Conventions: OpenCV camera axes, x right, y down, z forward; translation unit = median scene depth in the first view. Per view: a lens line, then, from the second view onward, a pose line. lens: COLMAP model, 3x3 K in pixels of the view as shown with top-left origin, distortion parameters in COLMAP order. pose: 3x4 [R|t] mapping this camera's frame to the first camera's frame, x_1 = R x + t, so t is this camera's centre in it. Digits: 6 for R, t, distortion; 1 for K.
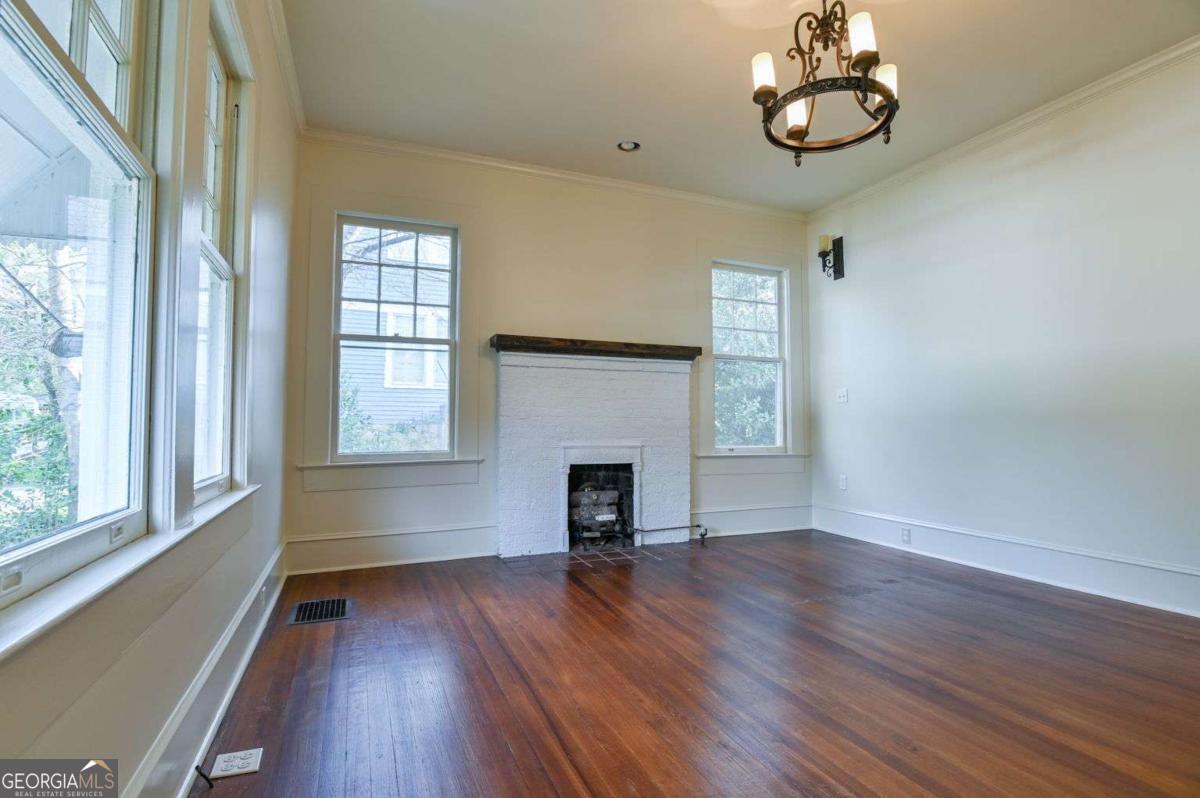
lens RADIAL K [[593.5, 0, 589.3], [0, 593.5, 398.1], [0, 0, 1]] dist [-0.018917, 0.000584]
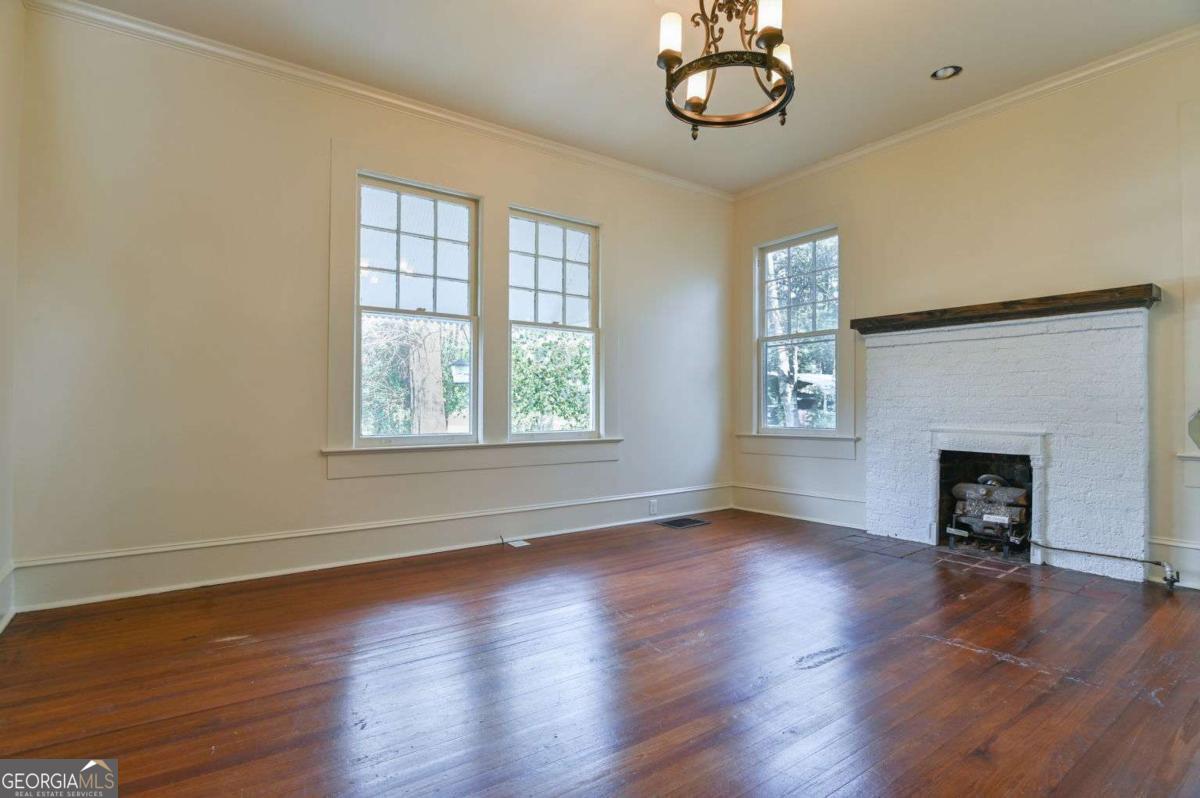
lens RADIAL K [[593.5, 0, 601.1], [0, 593.5, 395.6], [0, 0, 1]] dist [-0.018917, 0.000584]
pose [[0.236791, -0.017049, -0.971411, 0.690563], [0.038619, 0.999221, -0.008123, 0.017222], [0.970793, -0.035591, 0.237265, 0.286072]]
